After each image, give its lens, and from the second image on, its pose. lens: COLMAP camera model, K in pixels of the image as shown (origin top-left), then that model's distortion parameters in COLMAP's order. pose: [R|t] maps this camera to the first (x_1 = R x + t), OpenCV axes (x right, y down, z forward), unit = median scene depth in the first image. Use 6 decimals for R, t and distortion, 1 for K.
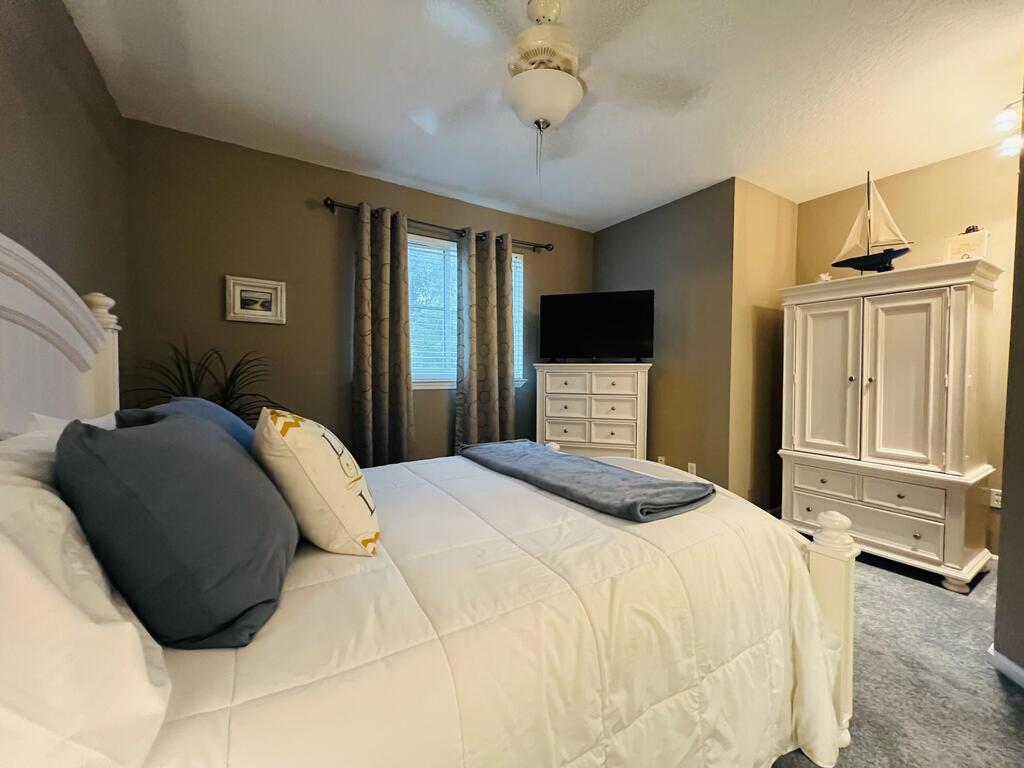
lens RADIAL K [[411.6, 0, 512.9], [0, 411.6, 382.3], [0, 0, 1]] dist [-0.001982, 0.000064]
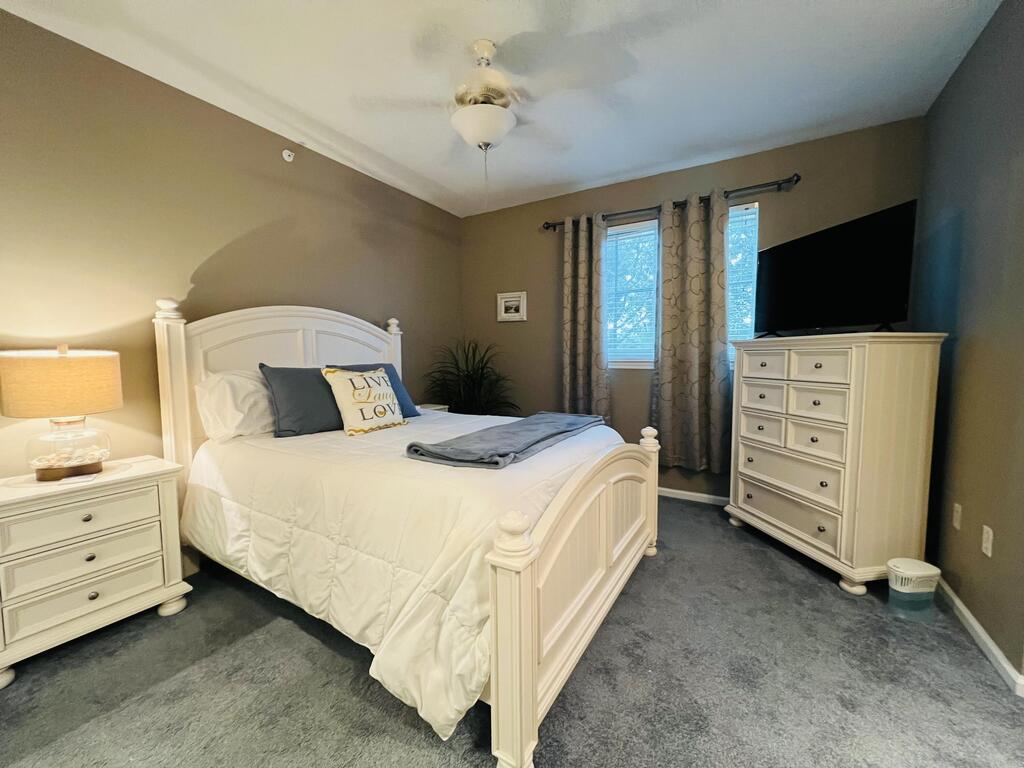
lens RADIAL K [[408.3, 0, 514.4], [0, 408.3, 385.2], [0, 0, 1]] dist [-0.017320, -0.000337]
pose [[0.442633, 0.055499, -0.894984, 0.612764], [-0.018674, 0.998437, 0.052679, 0.009618], [0.896509, -0.006605, 0.442977, 0.272181]]
